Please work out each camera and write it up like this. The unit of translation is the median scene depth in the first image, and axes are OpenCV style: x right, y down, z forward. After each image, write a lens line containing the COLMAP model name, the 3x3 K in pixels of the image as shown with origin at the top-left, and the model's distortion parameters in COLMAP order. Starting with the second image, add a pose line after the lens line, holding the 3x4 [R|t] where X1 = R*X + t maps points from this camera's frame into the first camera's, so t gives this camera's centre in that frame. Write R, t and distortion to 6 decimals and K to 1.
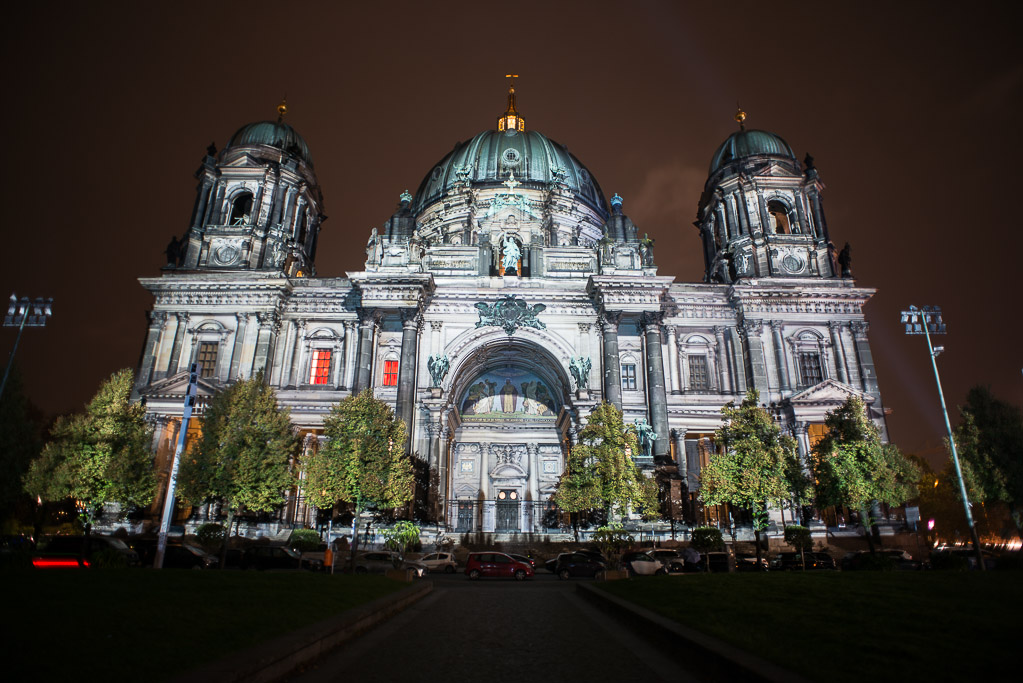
lens RADIAL K [[574.3, 0, 523.8], [0, 574.3, 344.1], [0, 0, 1]] dist [-0.099593, 0.068634]
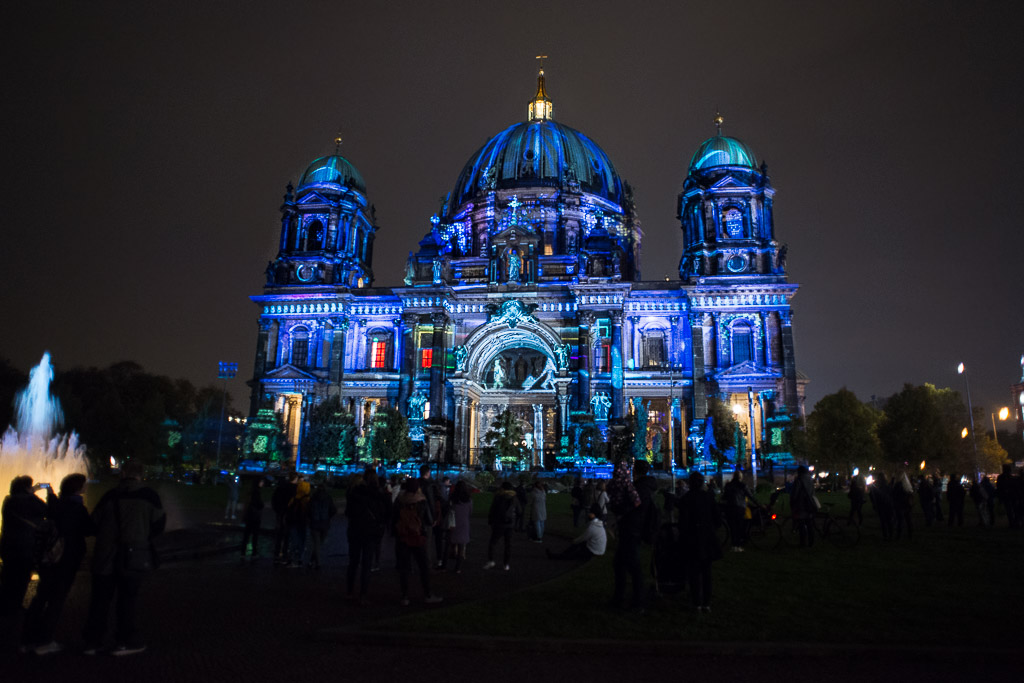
lens RADIAL K [[611.0, 0, 534.1], [0, 611.0, 337.8], [0, 0, 1]] dist [-0.103802, 0.085098]
pose [[0.991614, -0.022417, -0.127279, 0.208410], [0.036794, 0.993054, 0.111758, -0.150835], [0.123889, -0.115504, 0.985551, -0.410726]]
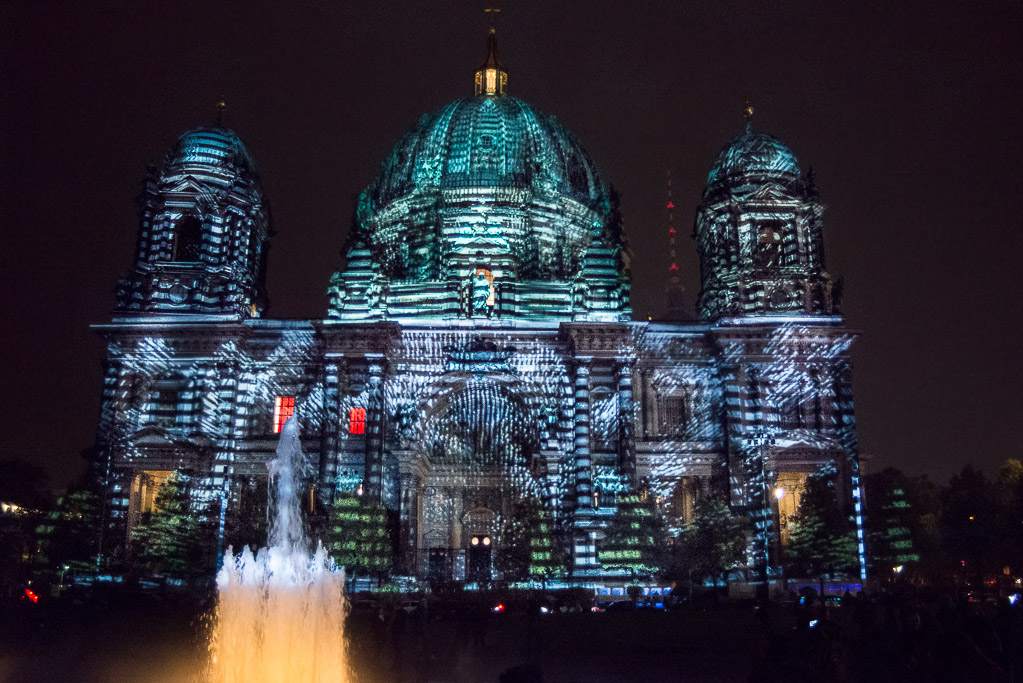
lens RADIAL K [[840.2, 0, 546.9], [0, 840.2, 362.5], [0, 0, 1]] dist [-0.082129, -0.005380]
pose [[0.999745, -0.005414, 0.021927, 0.058053], [0.003715, 0.997041, 0.076779, -0.153098], [-0.022278, -0.076678, 0.996807, -0.412712]]
